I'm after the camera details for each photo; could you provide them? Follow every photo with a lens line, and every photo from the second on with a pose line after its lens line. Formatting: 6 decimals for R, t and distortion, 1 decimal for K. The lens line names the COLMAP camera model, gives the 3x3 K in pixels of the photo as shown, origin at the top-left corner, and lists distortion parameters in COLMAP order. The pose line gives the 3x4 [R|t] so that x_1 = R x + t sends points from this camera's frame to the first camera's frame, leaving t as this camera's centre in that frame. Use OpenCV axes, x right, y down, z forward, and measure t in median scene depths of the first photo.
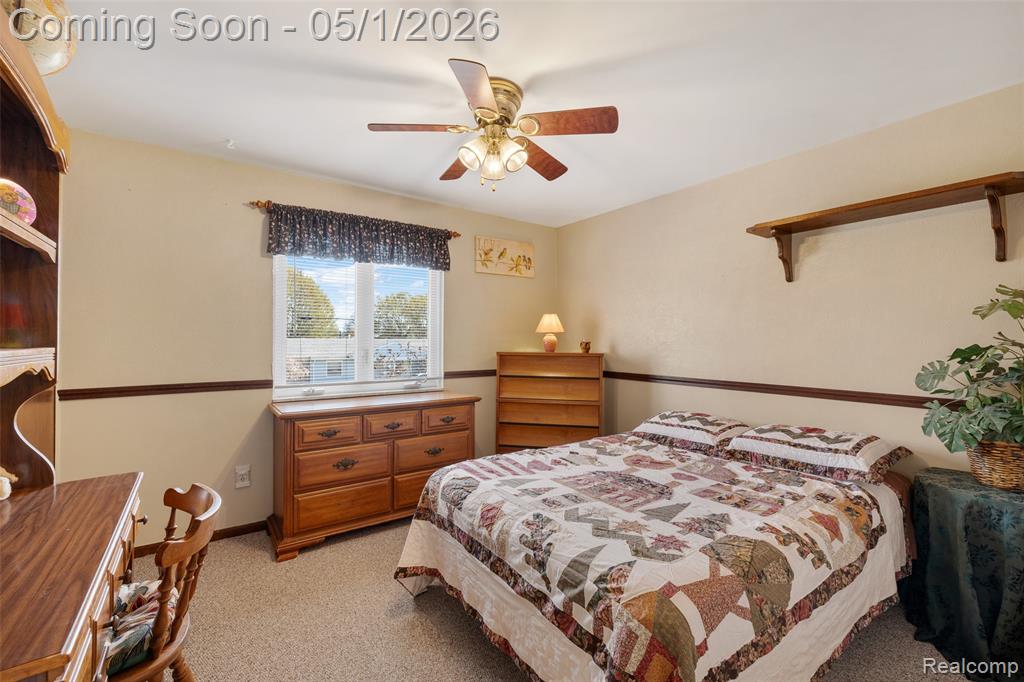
lens RADIAL K [[436.1, 0, 511.5], [0, 436.1, 339.0], [0, 0, 1]] dist [-0.001089, -0.000083]
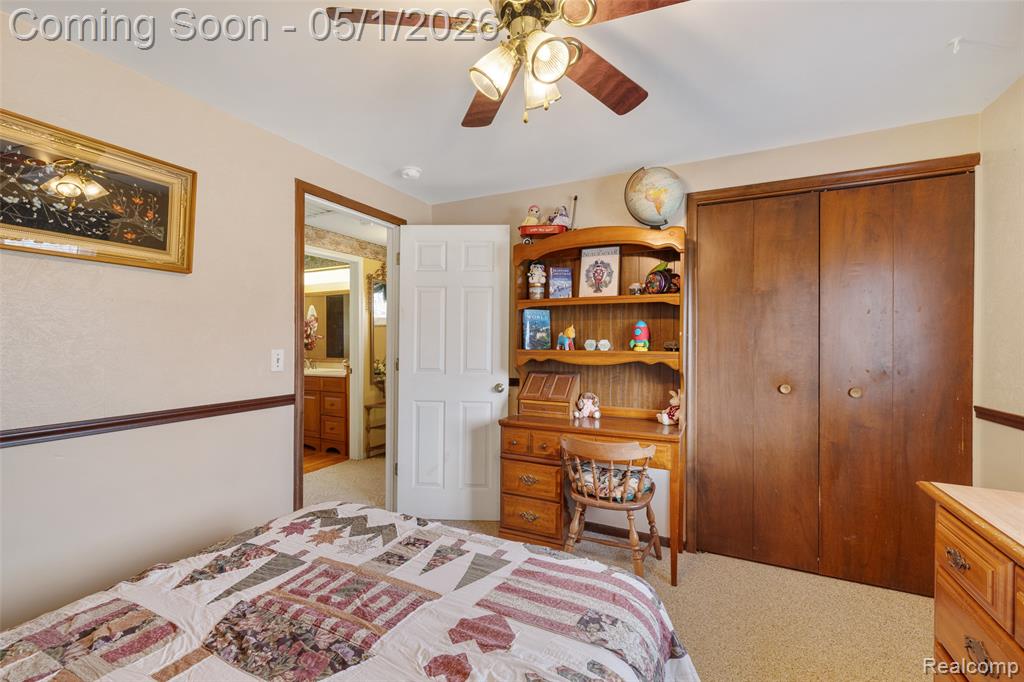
lens RADIAL K [[436.1, 0, 512.6], [0, 436.1, 342.2], [0, 0, 1]] dist [-0.001089, -0.000083]
pose [[-0.881363, -0.005834, -0.472404, 0.324072], [-0.002526, 0.999968, -0.007635, -0.007477], [0.472434, -0.005536, -0.881349, 1.808888]]
